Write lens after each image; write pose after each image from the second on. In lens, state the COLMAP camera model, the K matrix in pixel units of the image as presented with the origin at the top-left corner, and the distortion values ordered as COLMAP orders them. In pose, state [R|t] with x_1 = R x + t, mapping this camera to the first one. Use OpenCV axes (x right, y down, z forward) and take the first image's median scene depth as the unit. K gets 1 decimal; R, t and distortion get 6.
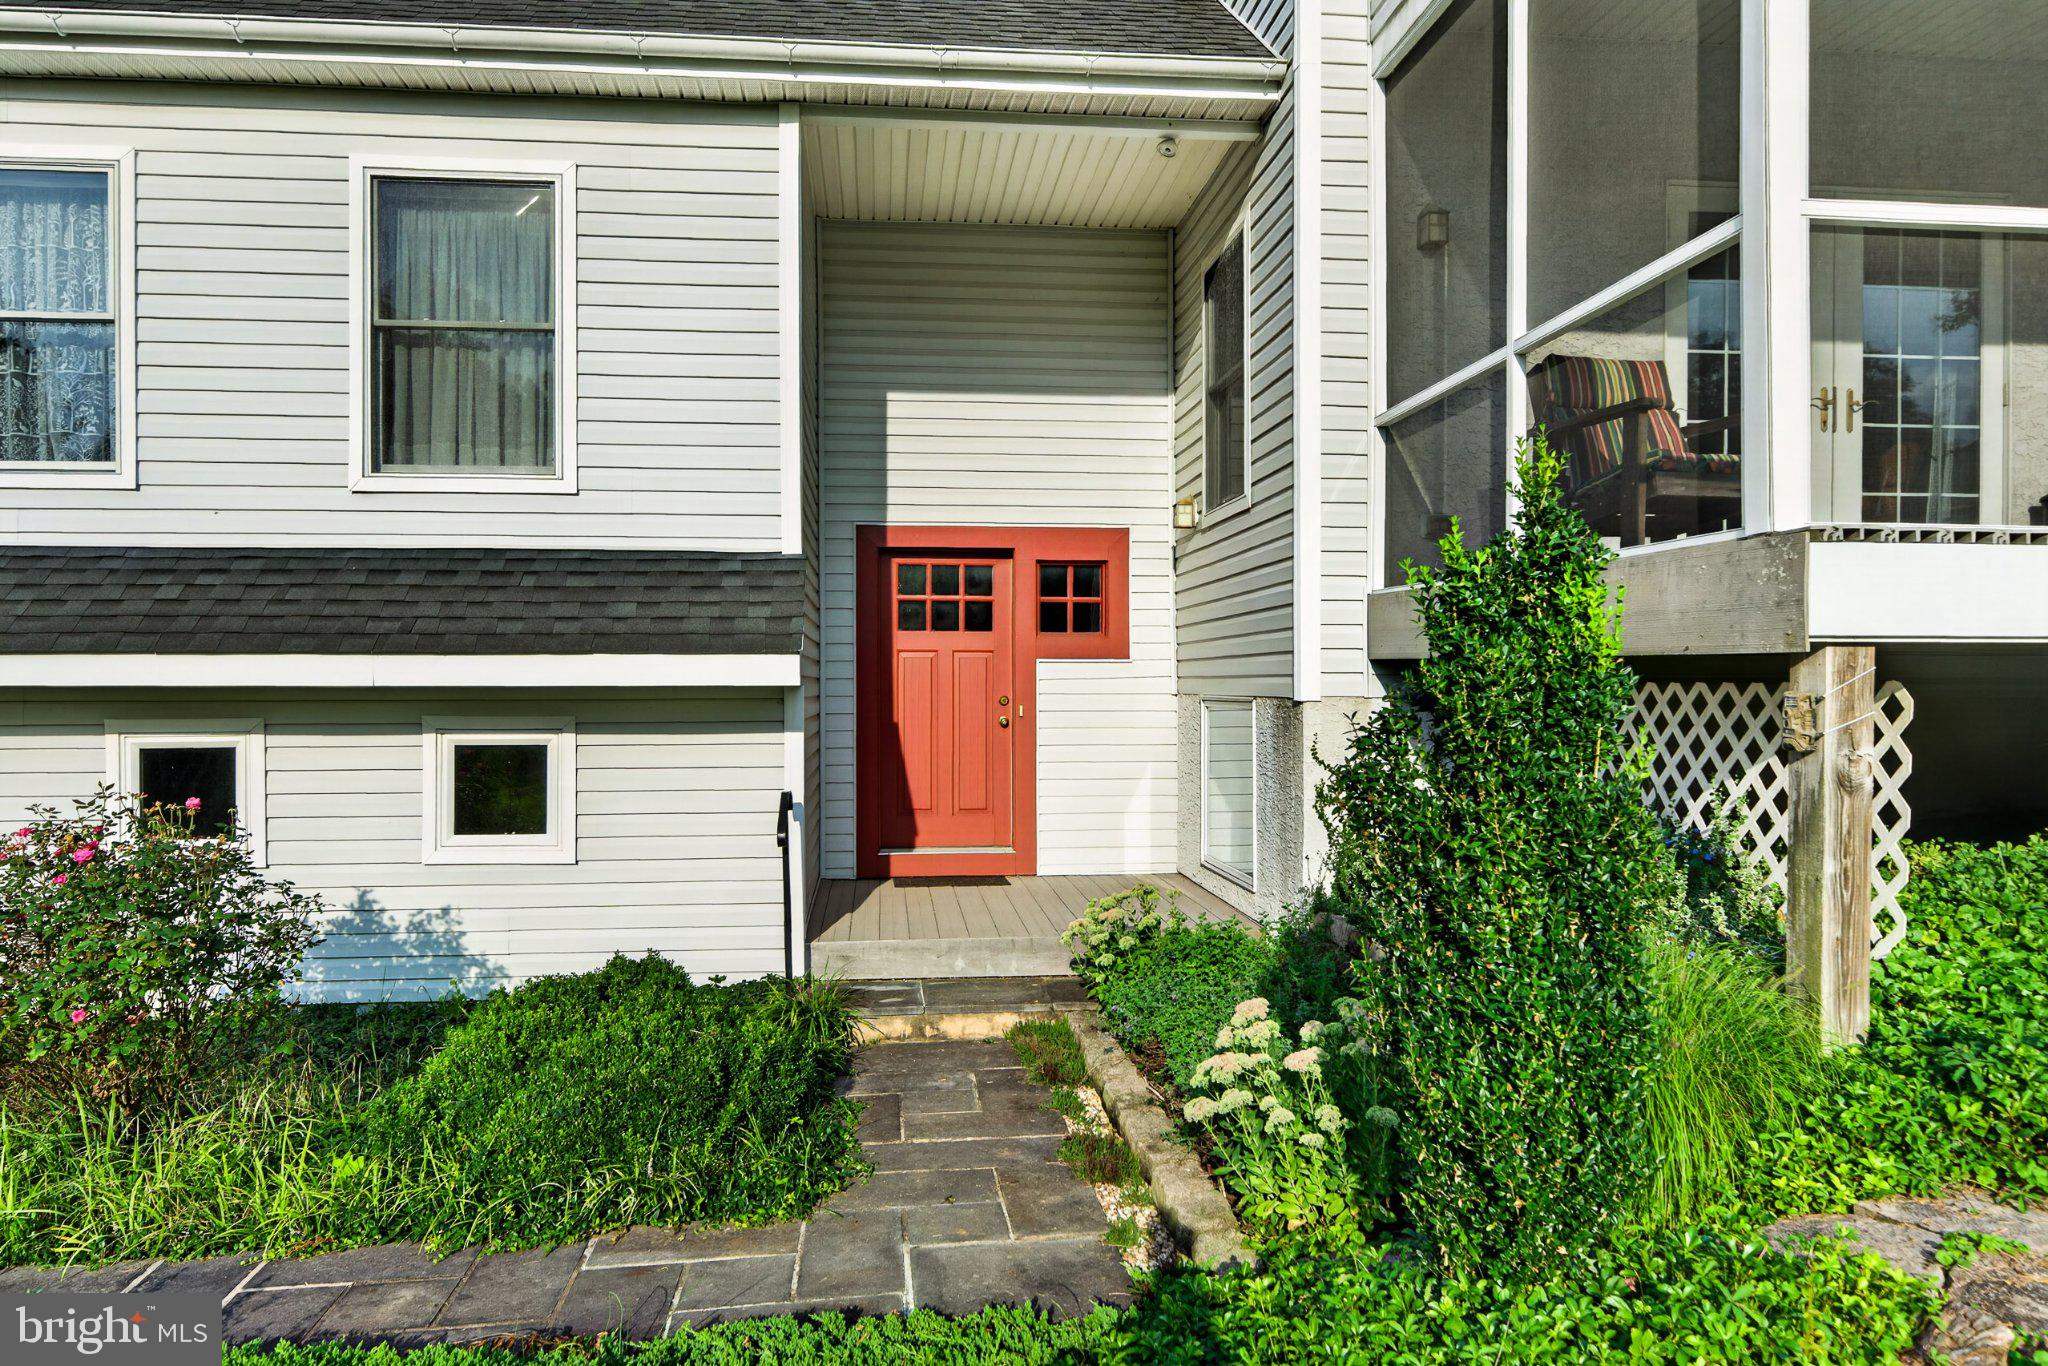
lens RADIAL K [[1218.7, 0, 989.2], [0, 1218.7, 687.8], [0, 0, 1]] dist [0.002749, -0.002067]
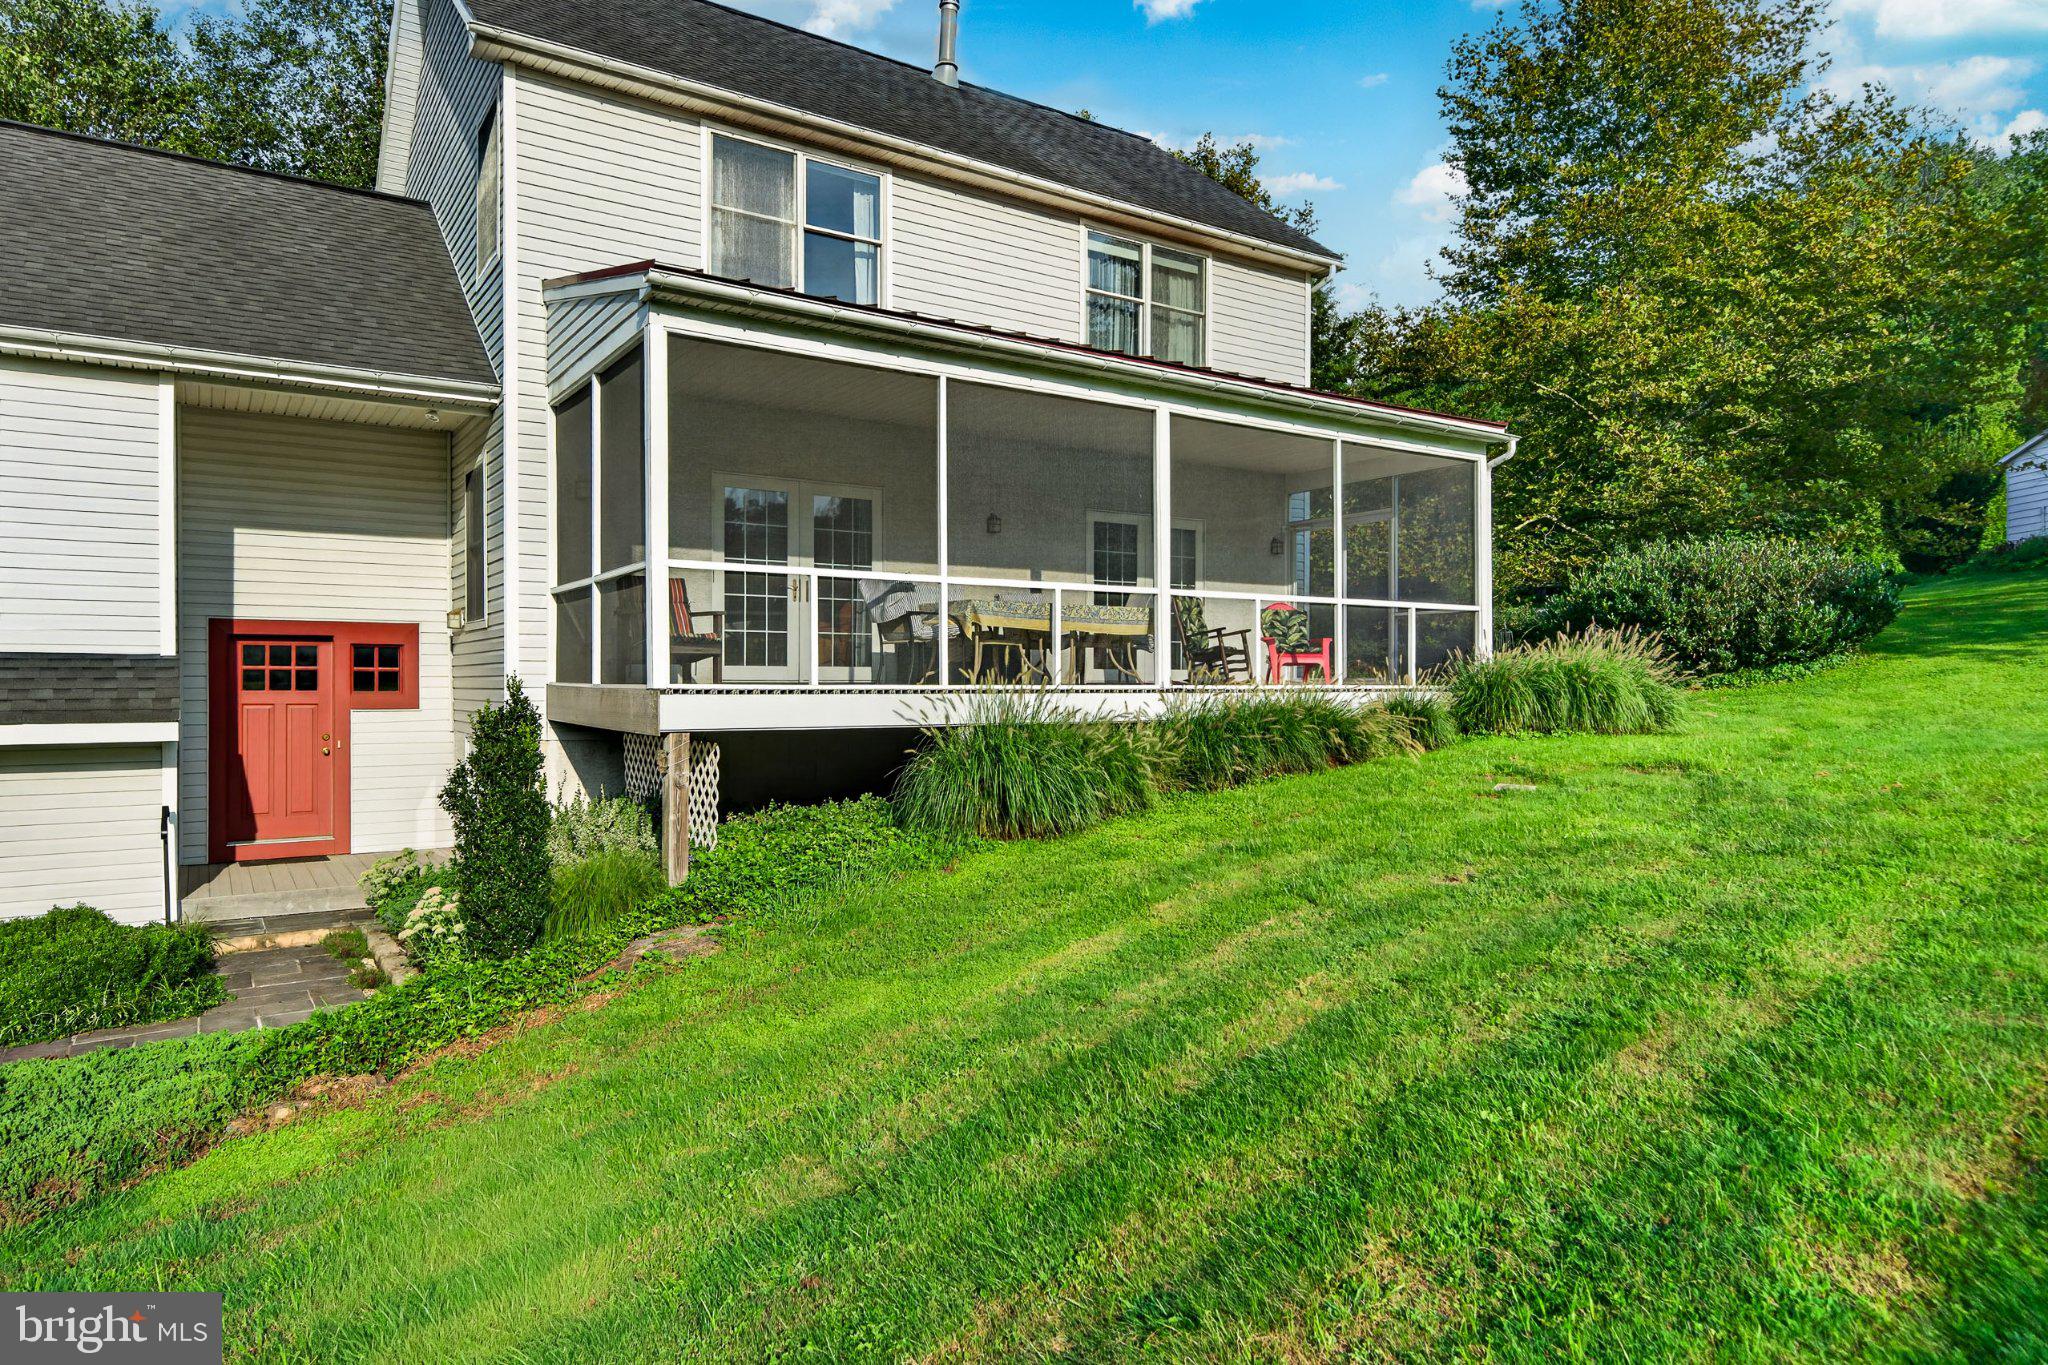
lens RADIAL K [[1218.7, 0, 989.2], [0, 1218.7, 687.3], [0, 0, 1]] dist [0.002749, -0.002067]
pose [[0.882014, 0.002318, 0.471218, 0.032571], [-0.006086, 0.999961, 0.006473, -0.086167], [-0.471184, -0.008577, 0.881993, -0.911211]]
